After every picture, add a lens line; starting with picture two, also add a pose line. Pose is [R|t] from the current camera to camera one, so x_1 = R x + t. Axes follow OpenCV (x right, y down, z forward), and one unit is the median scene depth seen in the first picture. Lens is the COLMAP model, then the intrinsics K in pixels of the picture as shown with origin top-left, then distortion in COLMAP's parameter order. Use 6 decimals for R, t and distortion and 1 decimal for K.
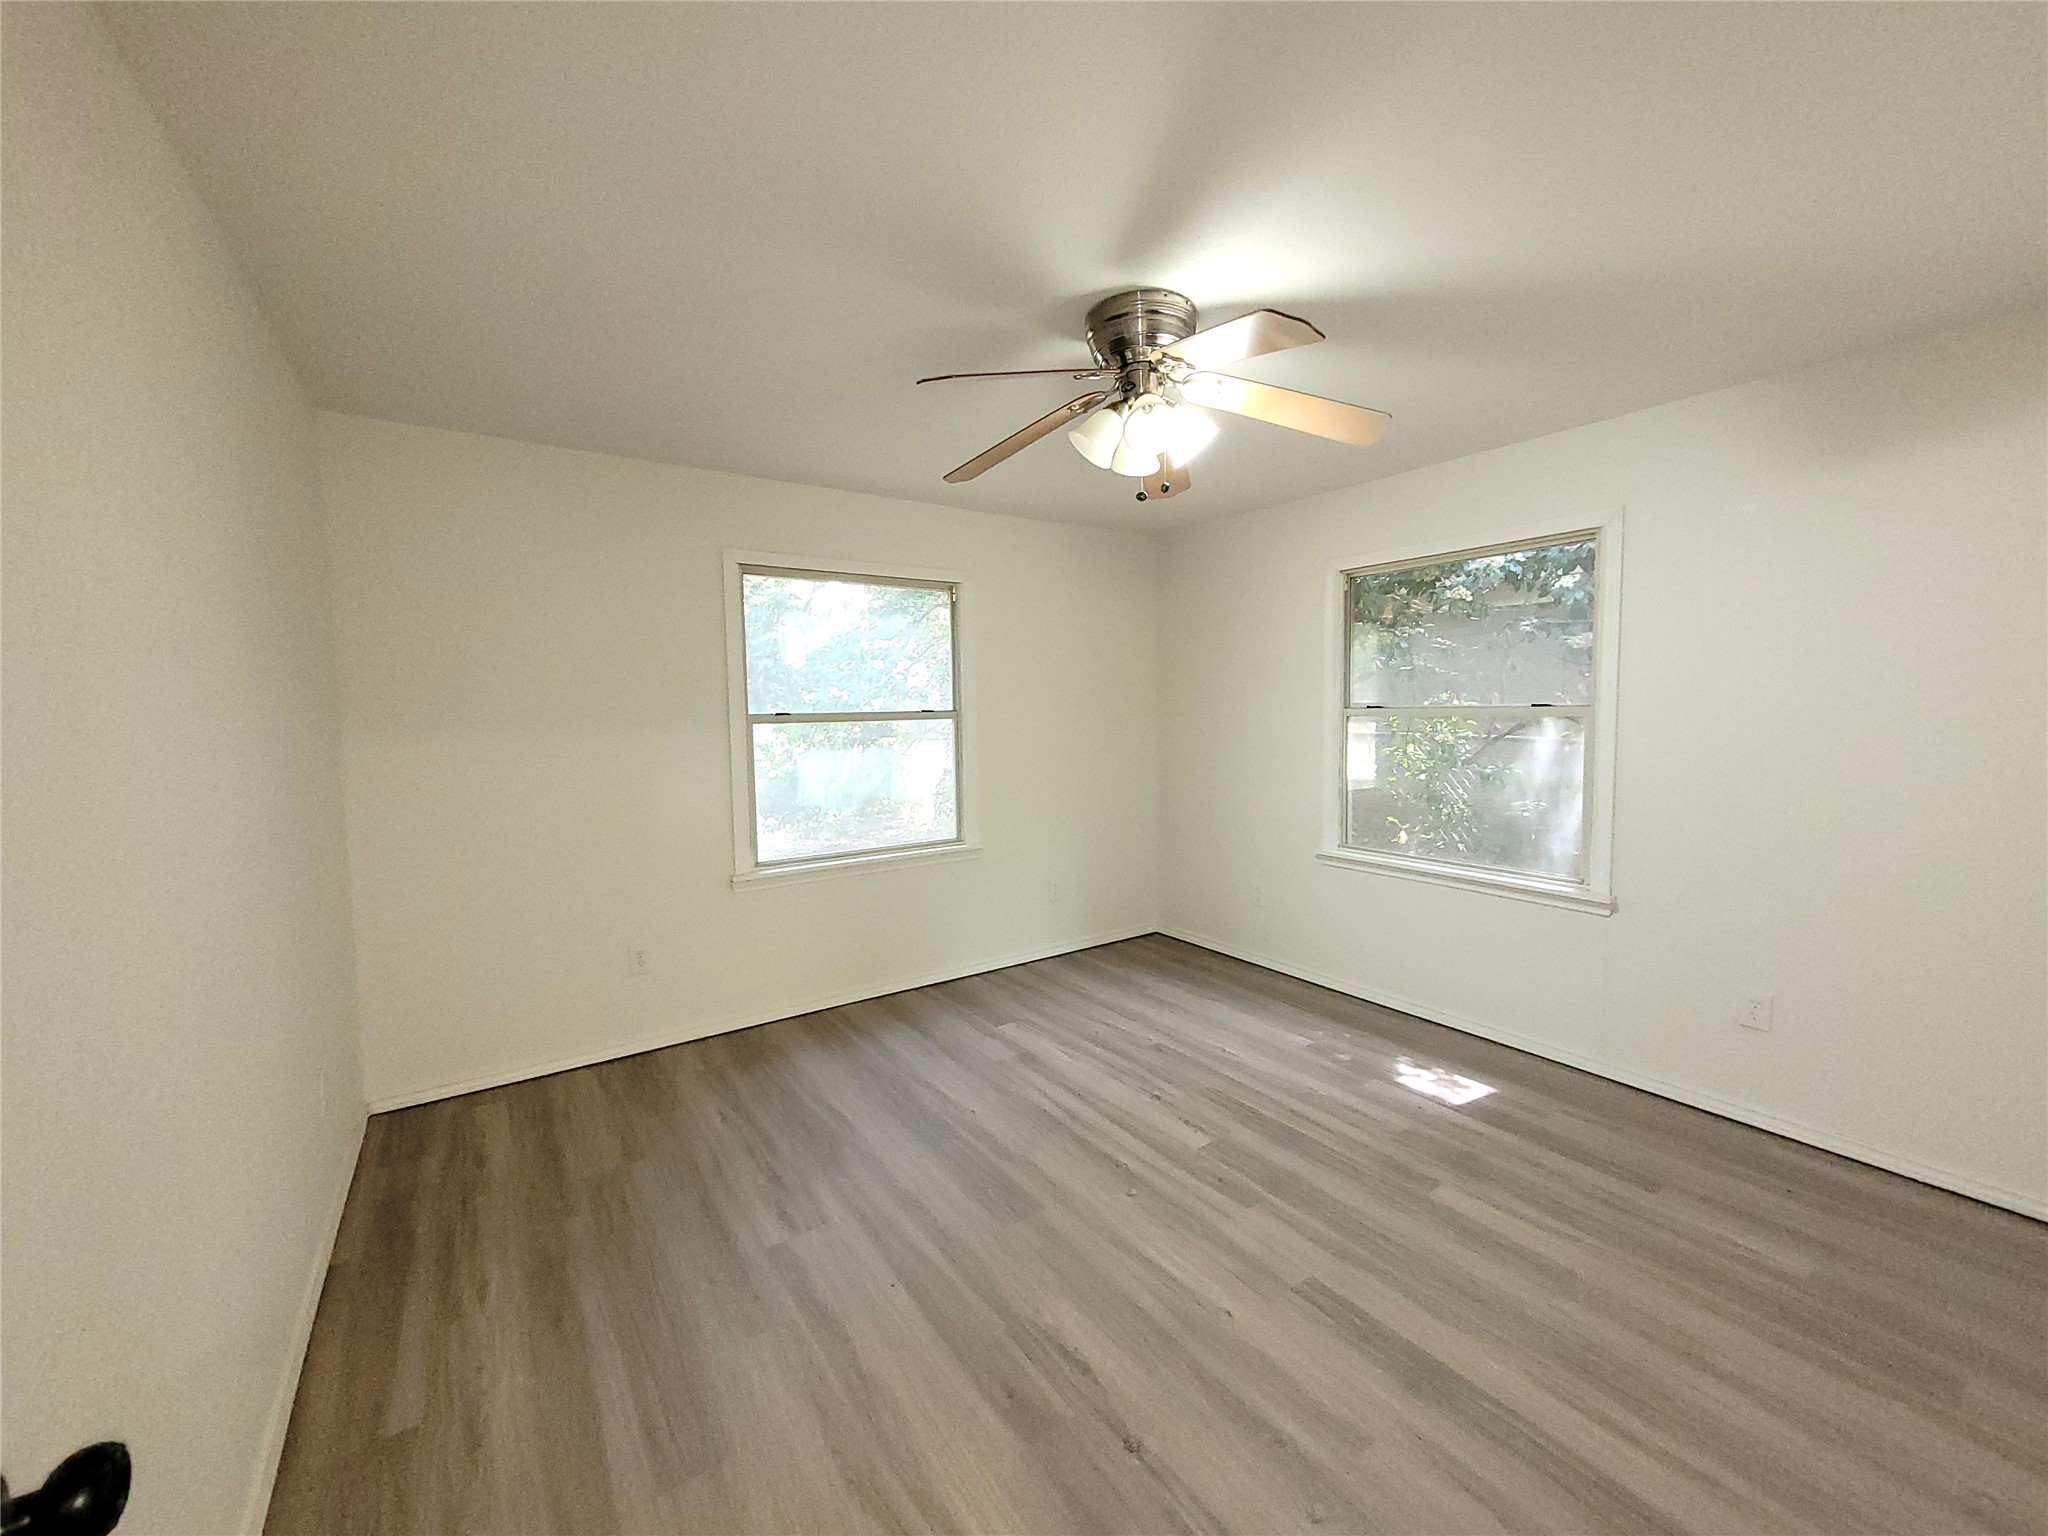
lens RADIAL K [[804.5, 0, 1043.8], [0, 804.5, 754.7], [0, 0, 1]] dist [-0.000702, -0.000136]
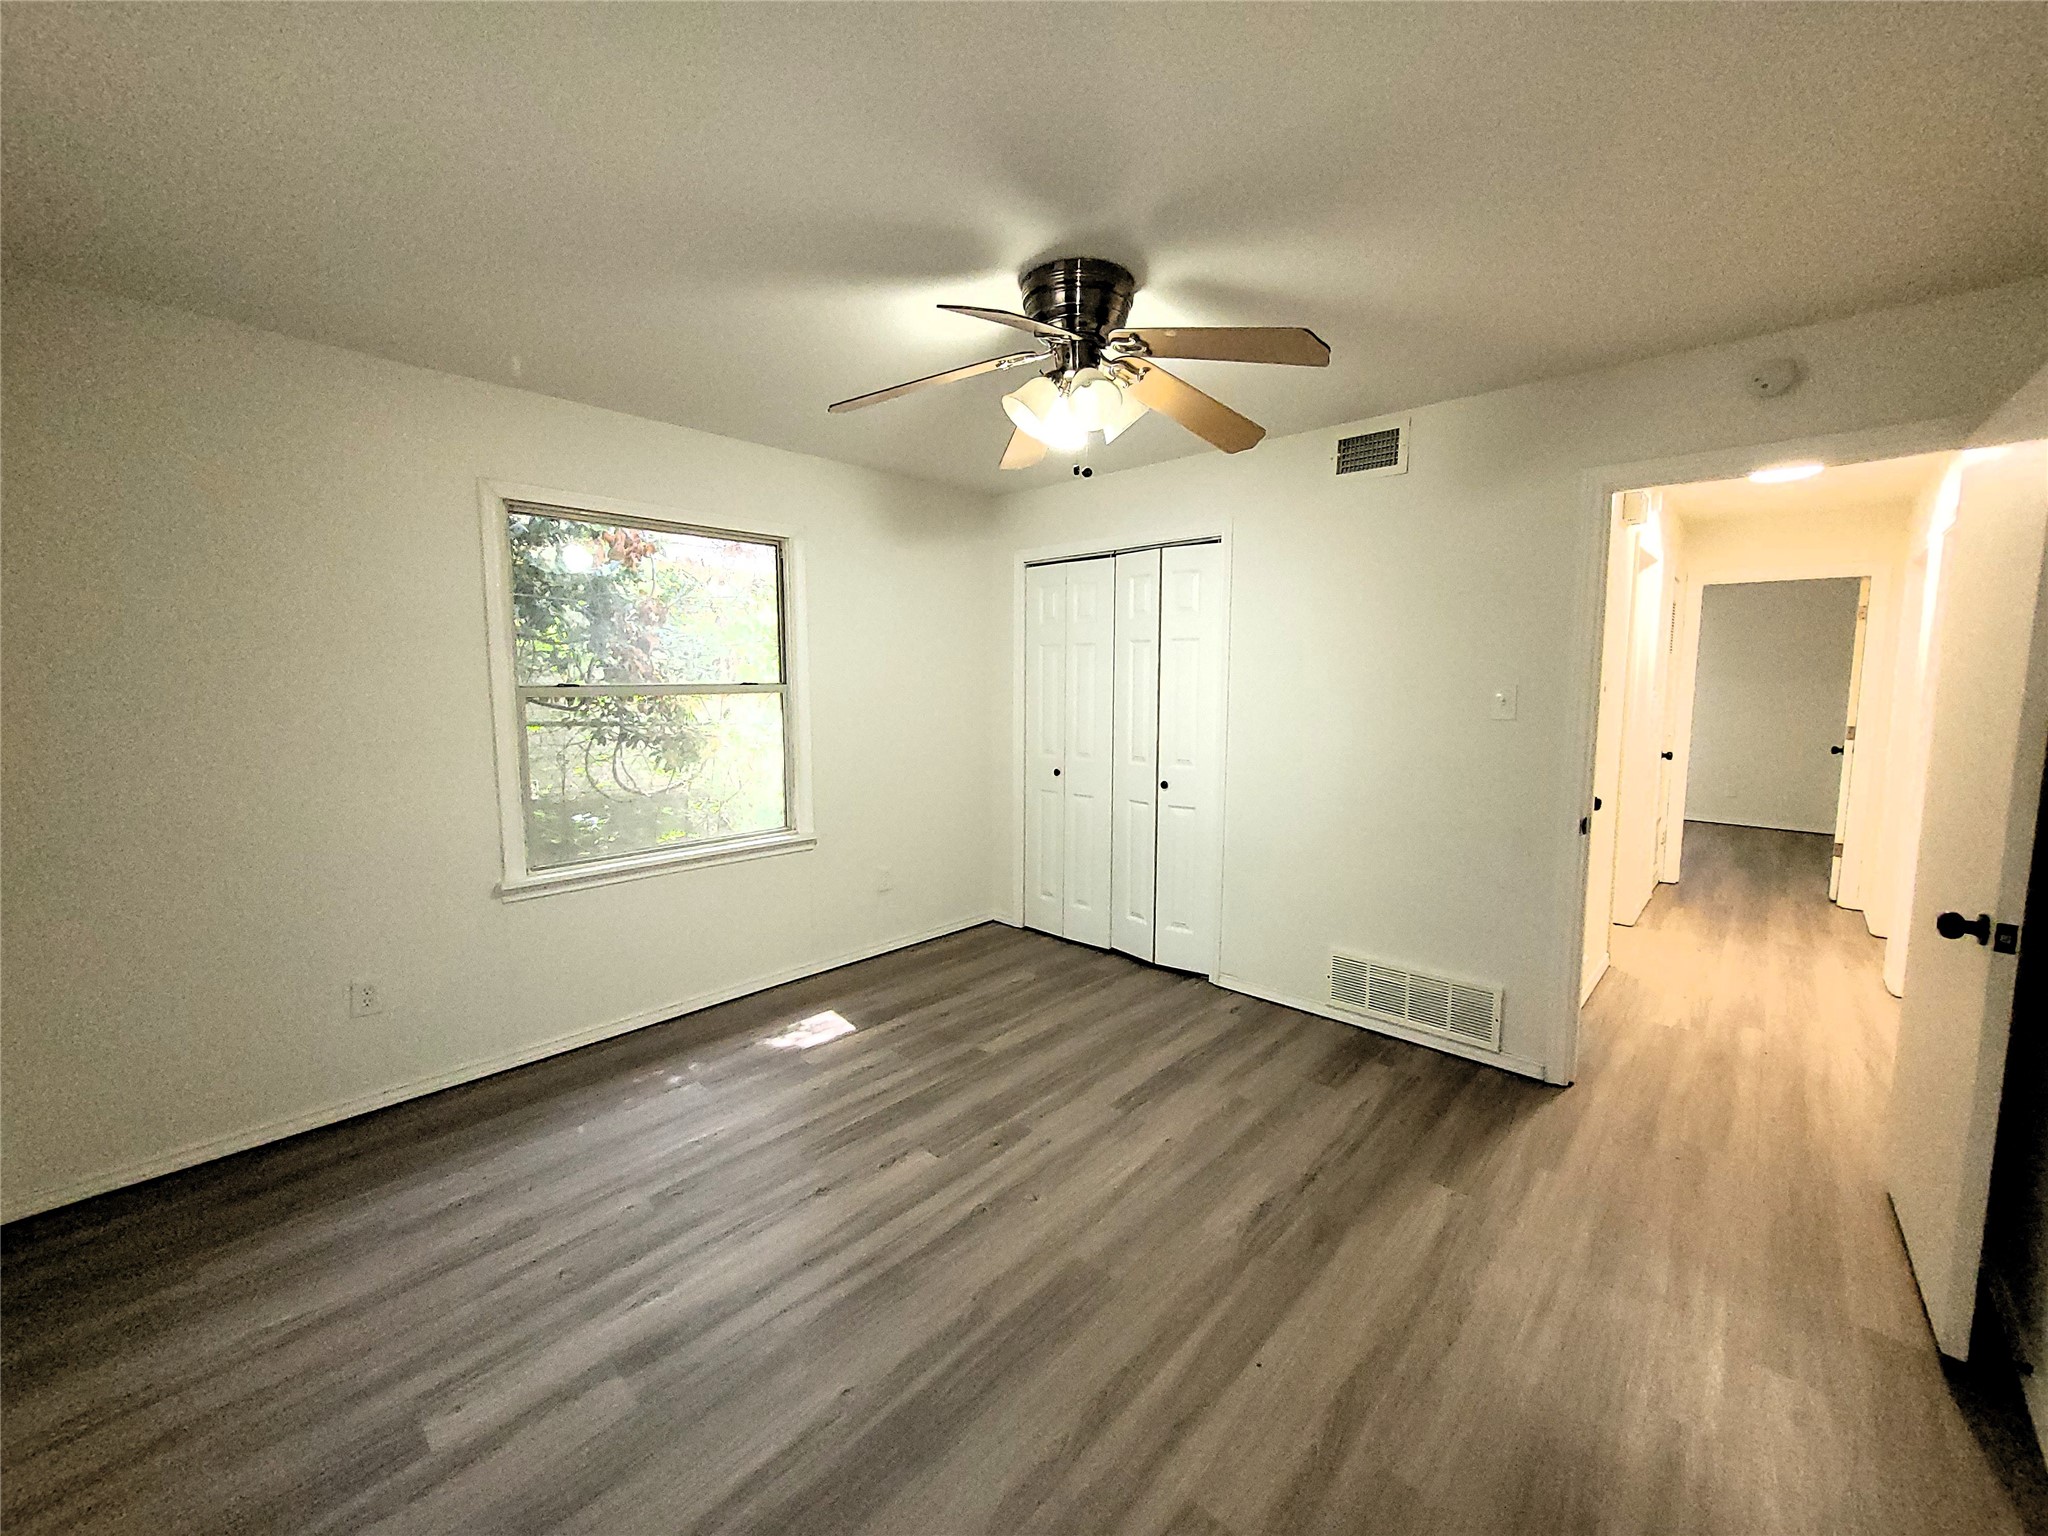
lens RADIAL K [[804.5, 0, 1043.8], [0, 804.5, 754.7], [0, 0, 1]] dist [-0.000702, -0.000136]
pose [[-0.219489, -0.084500, 0.971949, -0.667291], [0.062805, 0.992952, 0.100509, -0.057124], [-0.973591, 0.083104, -0.212635, 0.992428]]
